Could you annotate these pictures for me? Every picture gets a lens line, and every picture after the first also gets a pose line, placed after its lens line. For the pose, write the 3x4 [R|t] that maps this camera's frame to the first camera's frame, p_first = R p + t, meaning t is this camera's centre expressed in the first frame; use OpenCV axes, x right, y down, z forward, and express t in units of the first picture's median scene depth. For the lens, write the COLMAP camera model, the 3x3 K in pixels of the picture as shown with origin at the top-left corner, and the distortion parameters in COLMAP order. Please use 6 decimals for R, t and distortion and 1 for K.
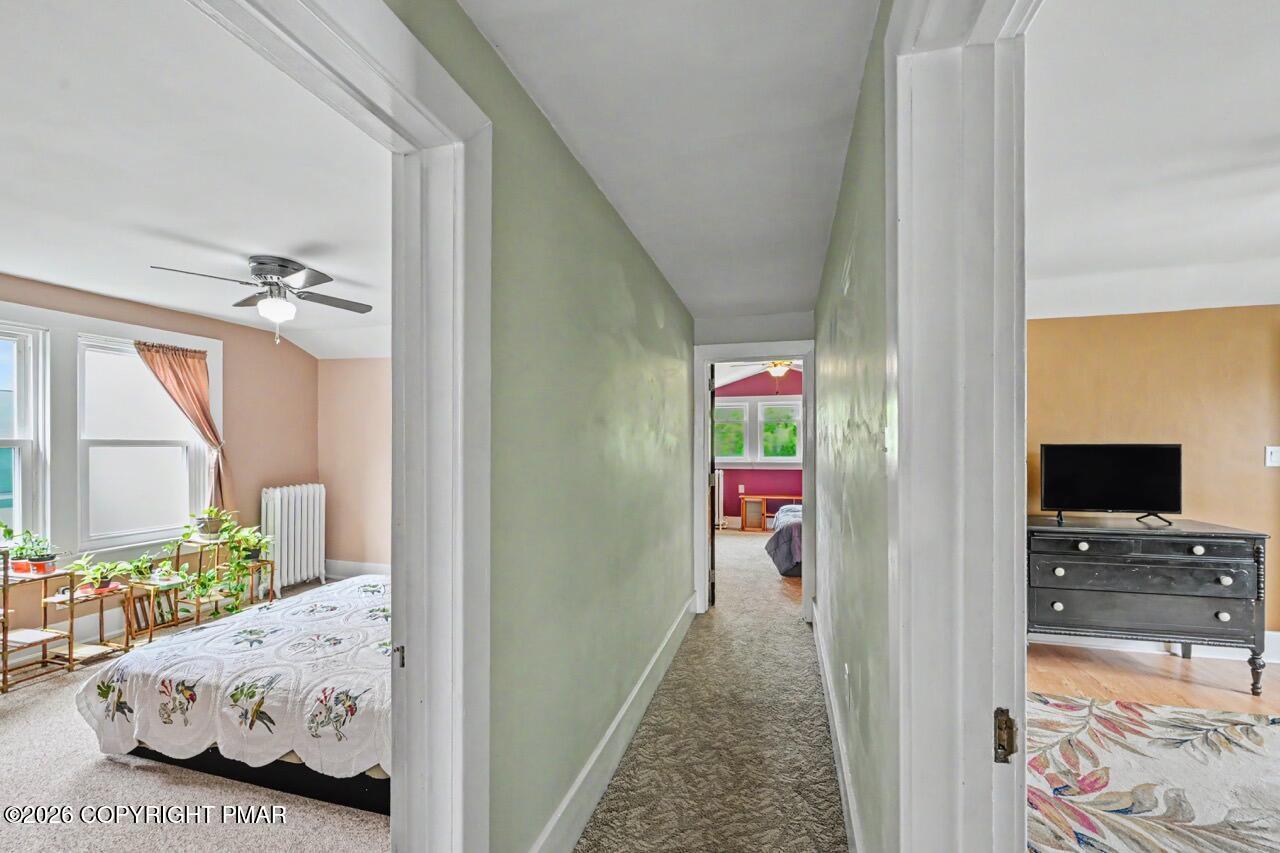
lens RADIAL K [[514.7, 0, 638.9], [0, 514.7, 445.3], [0, 0, 1]] dist [-0.000740, 0.000164]
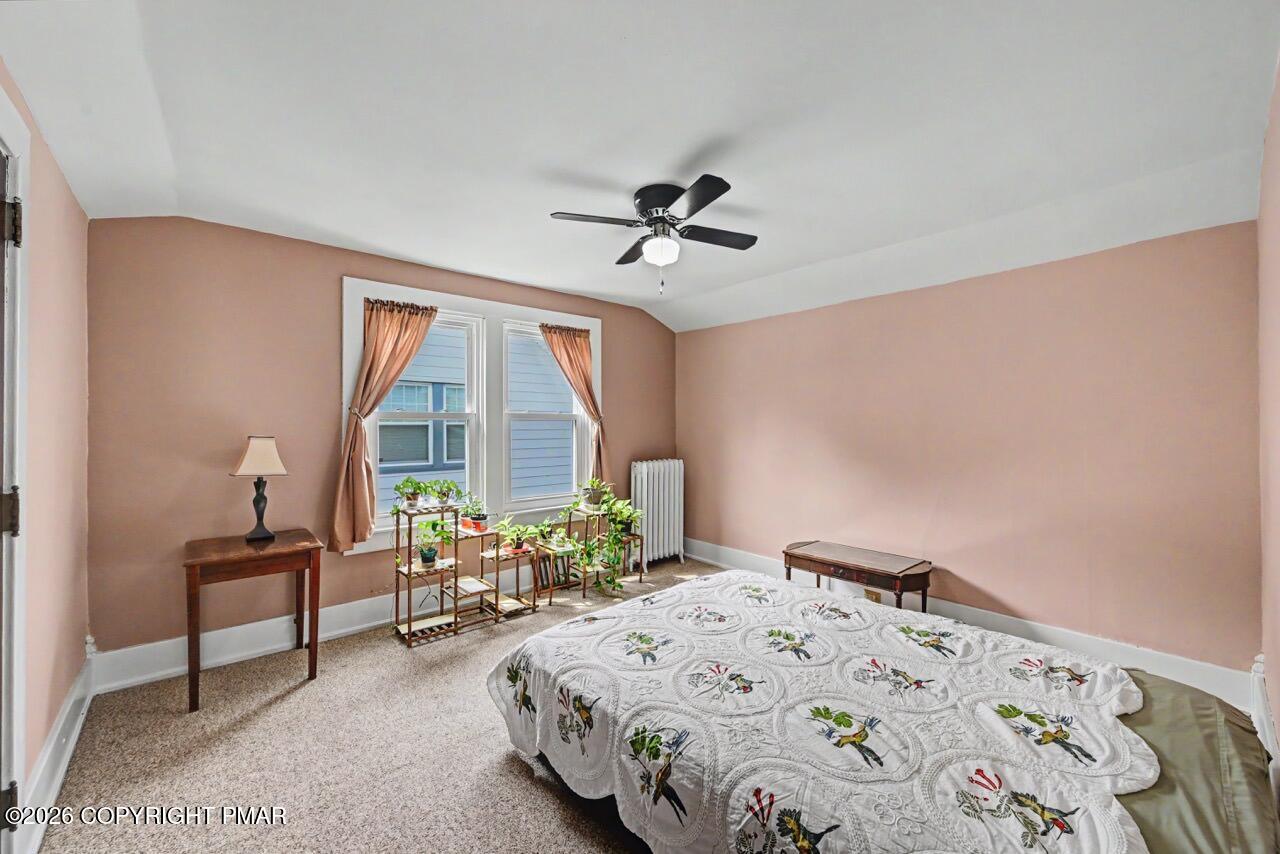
lens RADIAL K [[495.4, 0, 640.0], [0, 495.4, 427.0], [0, 0, 1]] dist [0.002048, 0.000190]
pose [[0.836002, -0.000935, -0.548725, -0.273543], [0.000164, 0.999999, -0.001455, 0.024703], [0.548726, 0.001126, 0.836002, 0.288312]]
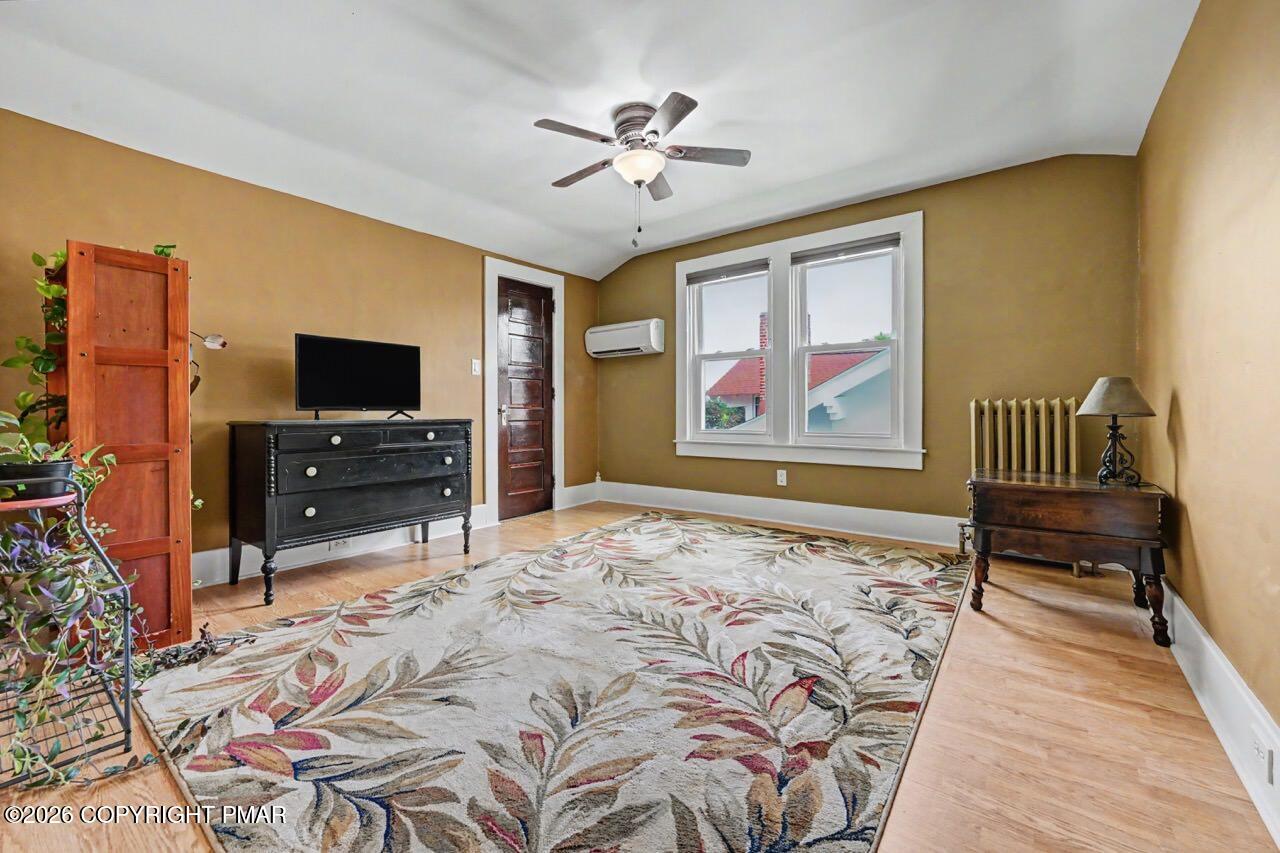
lens RADIAL K [[519.0, 0, 648.2], [0, 519.0, 418.1], [0, 0, 1]] dist [0.001051, 0.000100]
pose [[0.359857, -0.004526, 0.932996, 0.195331], [0.002320, 0.999989, 0.003956, 0.146495], [-0.933005, 0.000740, 0.359864, 0.147110]]
